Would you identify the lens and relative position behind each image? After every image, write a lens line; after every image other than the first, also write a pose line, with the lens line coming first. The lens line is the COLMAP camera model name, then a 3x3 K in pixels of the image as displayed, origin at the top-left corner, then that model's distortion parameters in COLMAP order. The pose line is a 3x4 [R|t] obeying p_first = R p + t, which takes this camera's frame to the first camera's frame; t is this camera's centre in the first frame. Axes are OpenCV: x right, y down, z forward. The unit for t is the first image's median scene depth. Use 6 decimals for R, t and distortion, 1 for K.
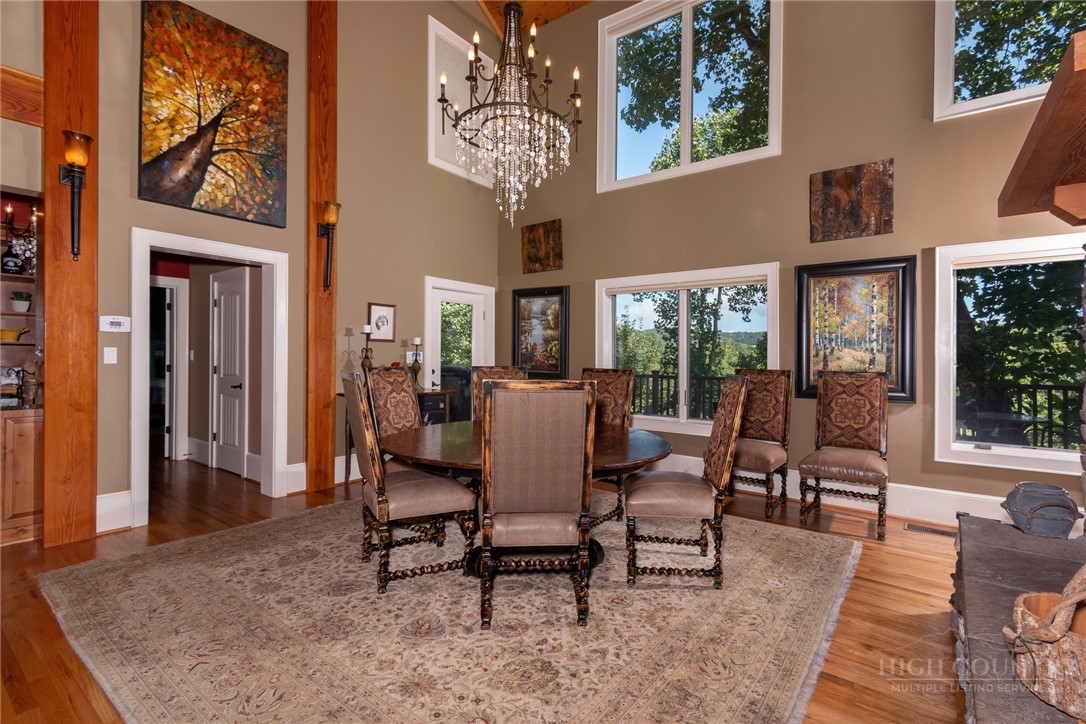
lens RADIAL K [[500.8, 0, 542.7], [0, 500.8, 333.9], [0, 0, 1]] dist [-0.001603, -0.000661]
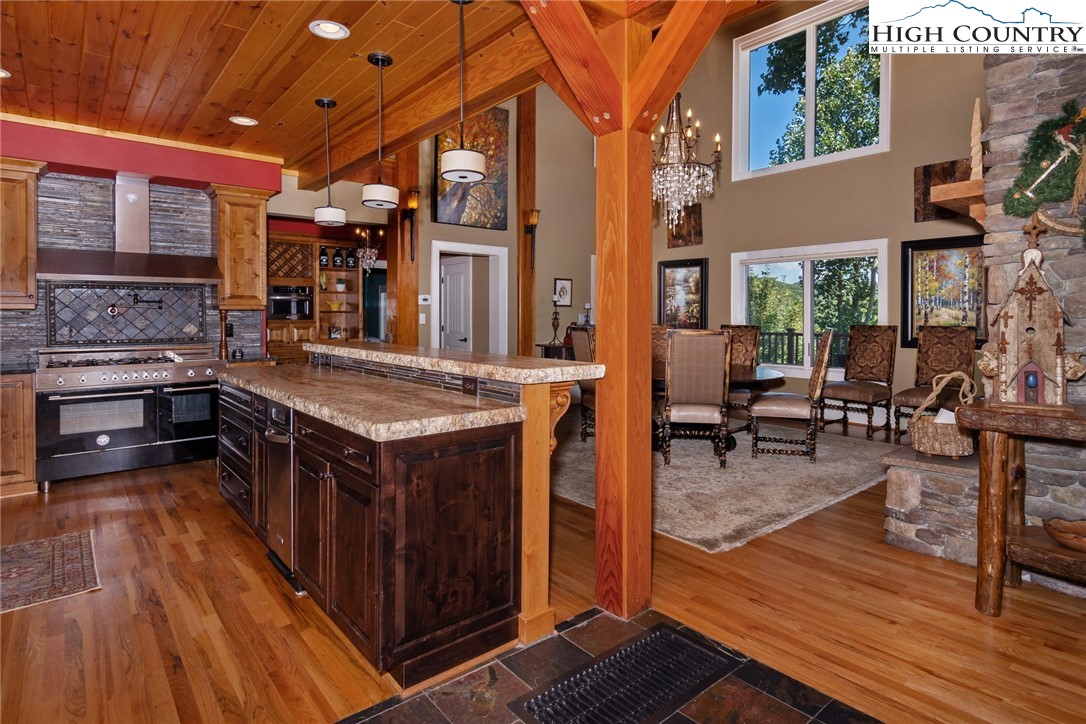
lens RADIAL K [[559.5, 0, 534.5], [0, 559.5, 322.6], [0, 0, 1]] dist [-0.000474, -0.002306]
pose [[0.972464, -0.007684, -0.232926, -0.059011], [0.020438, 0.998418, 0.052389, -0.027945], [0.232154, -0.055707, 0.971082, -0.590941]]
